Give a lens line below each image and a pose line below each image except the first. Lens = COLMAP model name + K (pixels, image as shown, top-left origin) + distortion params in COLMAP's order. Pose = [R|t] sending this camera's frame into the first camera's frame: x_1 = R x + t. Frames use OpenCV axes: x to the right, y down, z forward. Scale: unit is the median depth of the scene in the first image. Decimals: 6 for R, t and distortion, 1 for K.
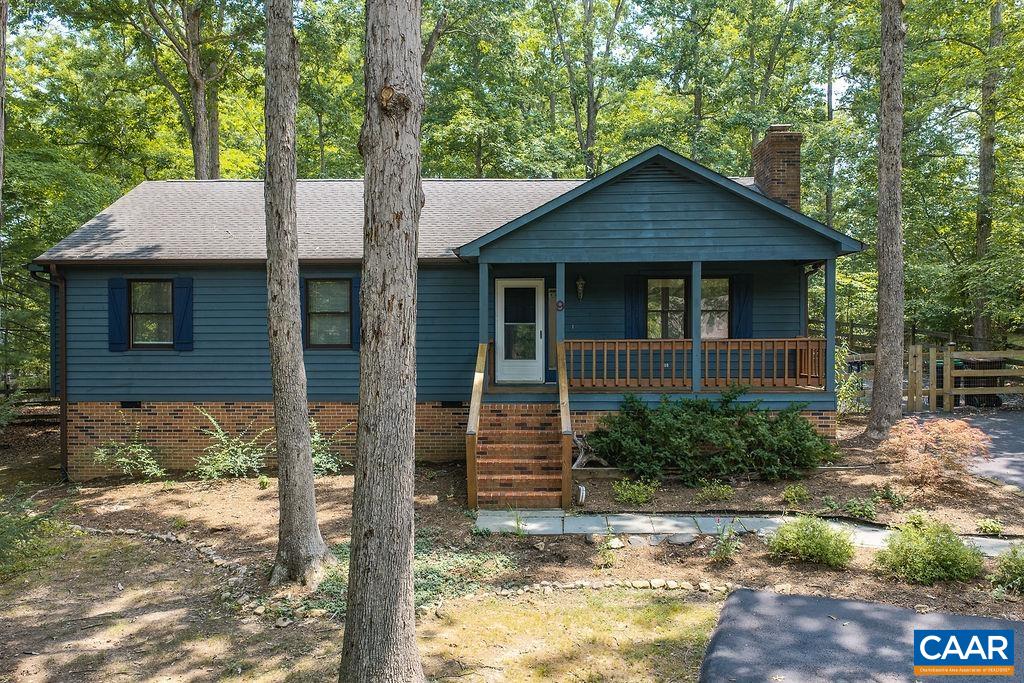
lens RADIAL K [[849.9, 0, 512.0], [0, 849.9, 341.5], [0, 0, 1]] dist [0.012571, -0.021964]
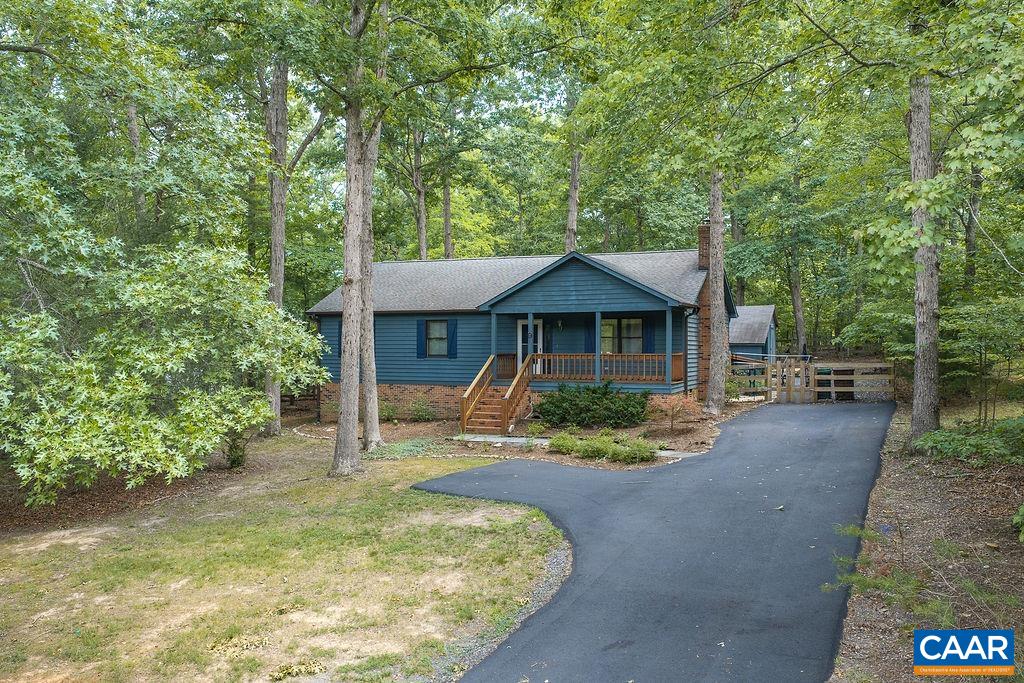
lens RADIAL K [[849.9, 0, 512.0], [0, 849.9, 341.5], [0, 0, 1]] dist [0.012571, -0.021964]
pose [[0.928043, 0.003112, -0.372461, 0.735398], [-0.007723, 0.999911, -0.010890, -0.007665], [0.372394, 0.012983, 0.927984, -0.791415]]
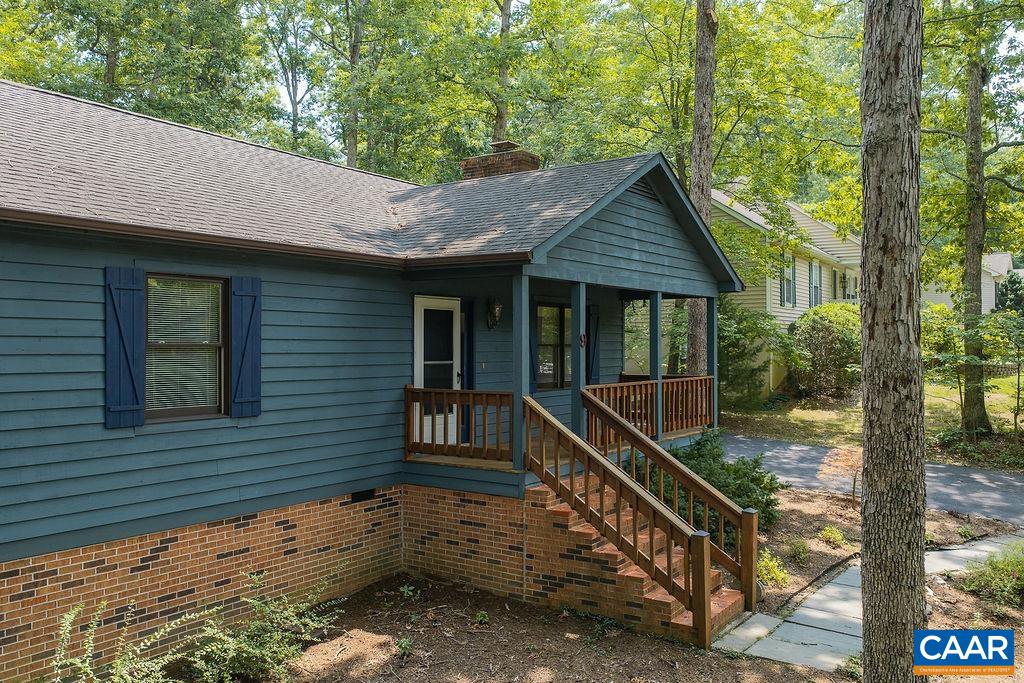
lens RADIAL K [[849.9, 0, 512.0], [0, 849.9, 341.5], [0, 0, 1]] dist [0.012571, -0.021964]
pose [[0.535983, 0.008381, 0.844187, -0.604918], [0.005965, 0.999888, -0.013714, -0.031649], [-0.844208, 0.012386, 0.535873, 0.659971]]
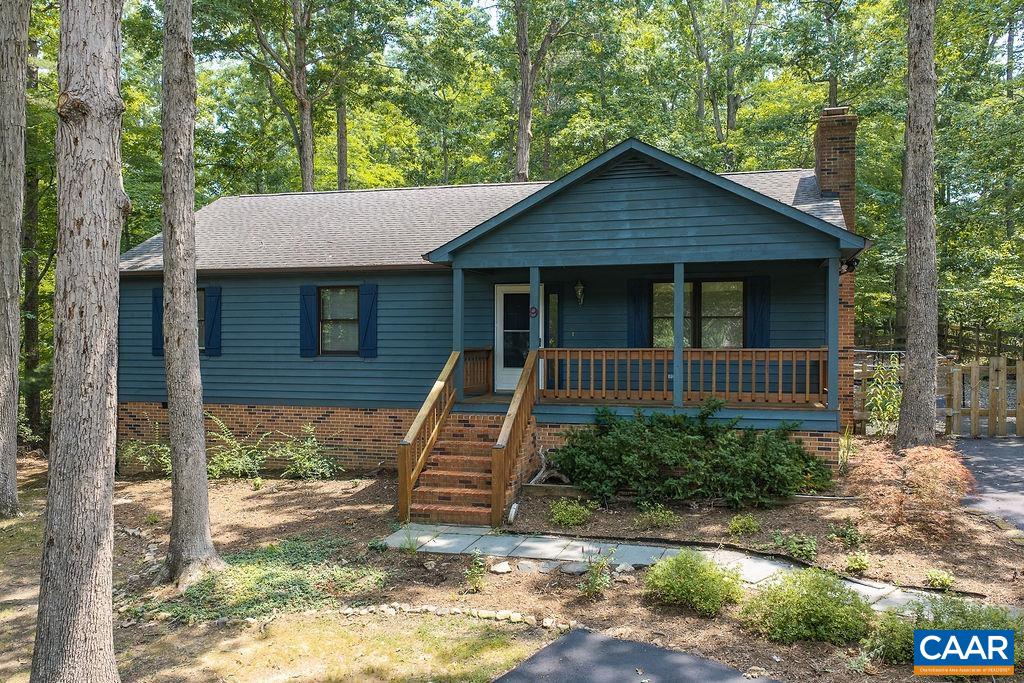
lens RADIAL K [[849.9, 0, 512.0], [0, 849.9, 341.5], [0, 0, 1]] dist [0.012571, -0.021964]
pose [[0.969851, 0.005260, -0.243643, 0.266882], [-0.007101, 0.999952, -0.006678, -0.002792], [0.243597, 0.008207, 0.969842, 0.073467]]
